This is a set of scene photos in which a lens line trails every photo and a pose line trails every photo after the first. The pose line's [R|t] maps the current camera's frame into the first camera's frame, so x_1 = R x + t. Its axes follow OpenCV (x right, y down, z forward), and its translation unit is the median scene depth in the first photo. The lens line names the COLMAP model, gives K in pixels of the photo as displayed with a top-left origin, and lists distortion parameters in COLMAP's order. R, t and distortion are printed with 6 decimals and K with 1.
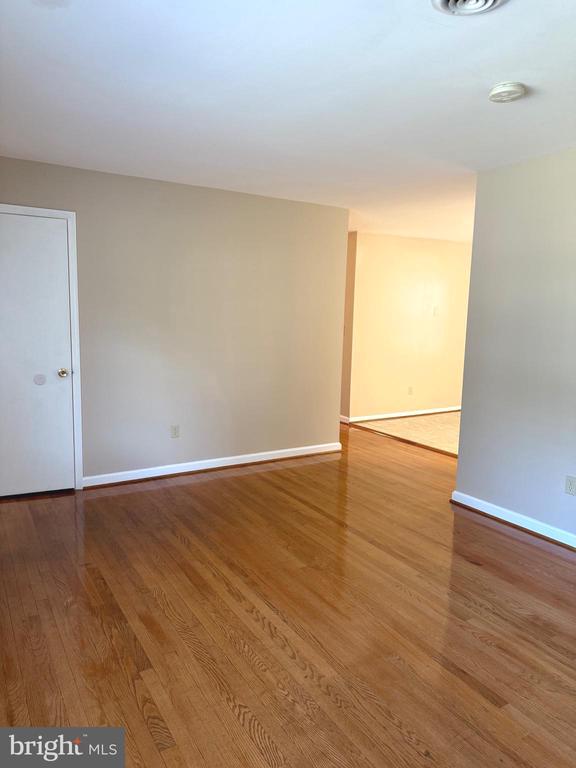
lens RADIAL K [[543.0, 0, 287.6], [0, 543.0, 383.4], [0, 0, 1]] dist [0.061052, -0.048680]
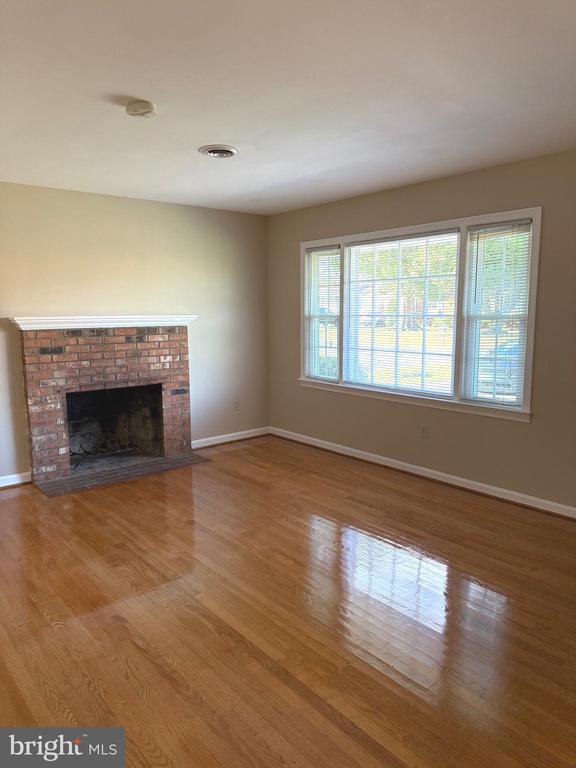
lens RADIAL K [[543.0, 0, 288.4], [0, 543.0, 383.3], [0, 0, 1]] dist [0.061052, -0.048680]
pose [[-0.988174, 0.004759, -0.153263, 0.269117], [-0.038822, 0.959188, 0.280093, -0.307612], [0.148341, 0.282730, -0.947659, 2.126585]]
